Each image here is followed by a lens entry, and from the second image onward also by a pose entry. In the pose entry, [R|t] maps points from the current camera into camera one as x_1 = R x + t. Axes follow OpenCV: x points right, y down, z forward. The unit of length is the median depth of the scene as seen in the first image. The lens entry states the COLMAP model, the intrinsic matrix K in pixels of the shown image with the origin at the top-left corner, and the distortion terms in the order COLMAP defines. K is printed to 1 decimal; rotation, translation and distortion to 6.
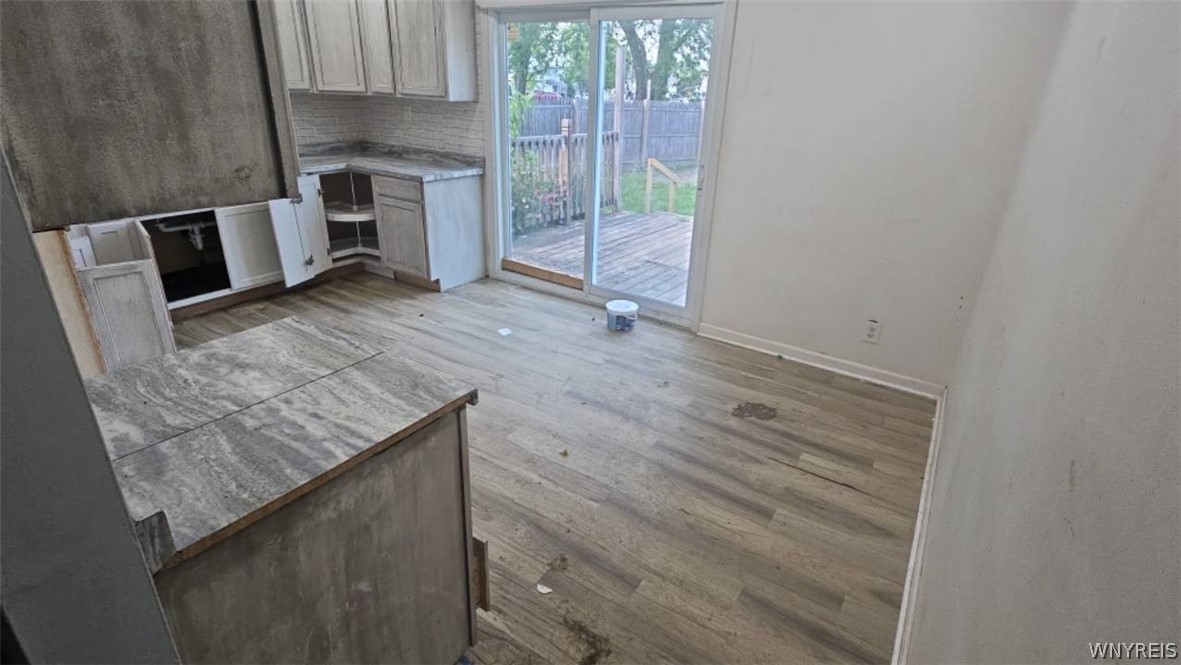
lens RADIAL K [[574.5, 0, 593.0], [0, 574.5, 331.5], [0, 0, 1]] dist [0.004274, 0.000019]
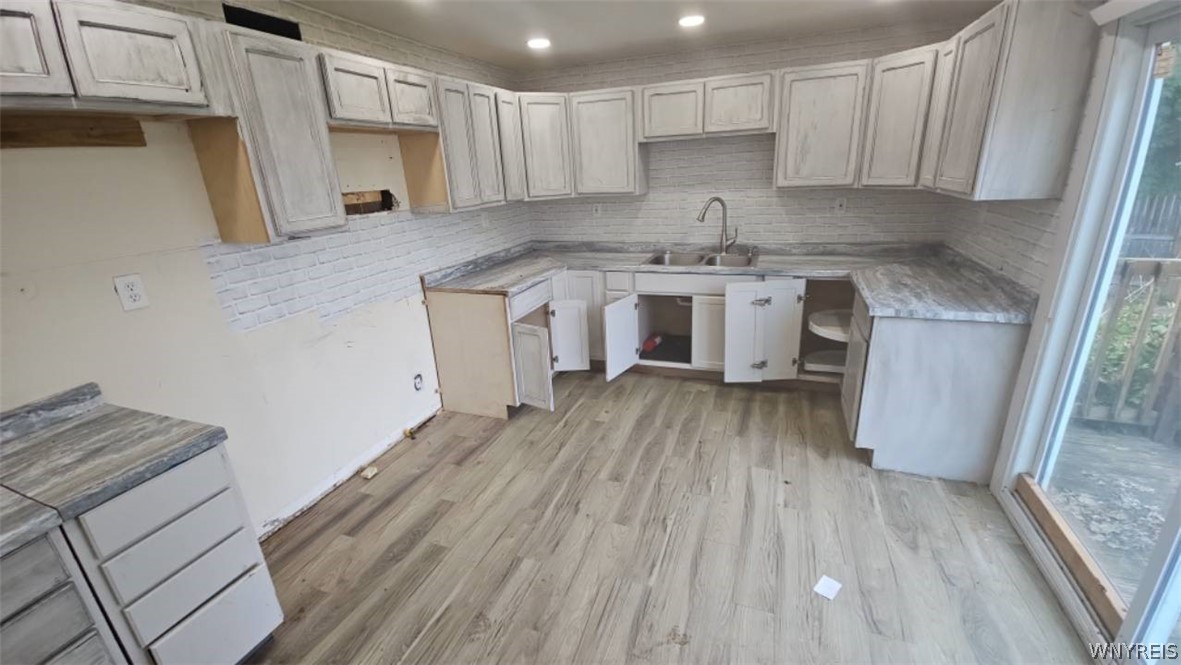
lens RADIAL K [[474.8, 0, 593.8], [0, 474.8, 331.5], [0, 0, 1]] dist [-0.000920, -0.000402]
pose [[0.216138, 0.267349, -0.939047, 0.161194], [-0.330641, 0.924995, 0.187246, -0.225794], [0.918673, 0.270017, 0.288323, 0.506809]]
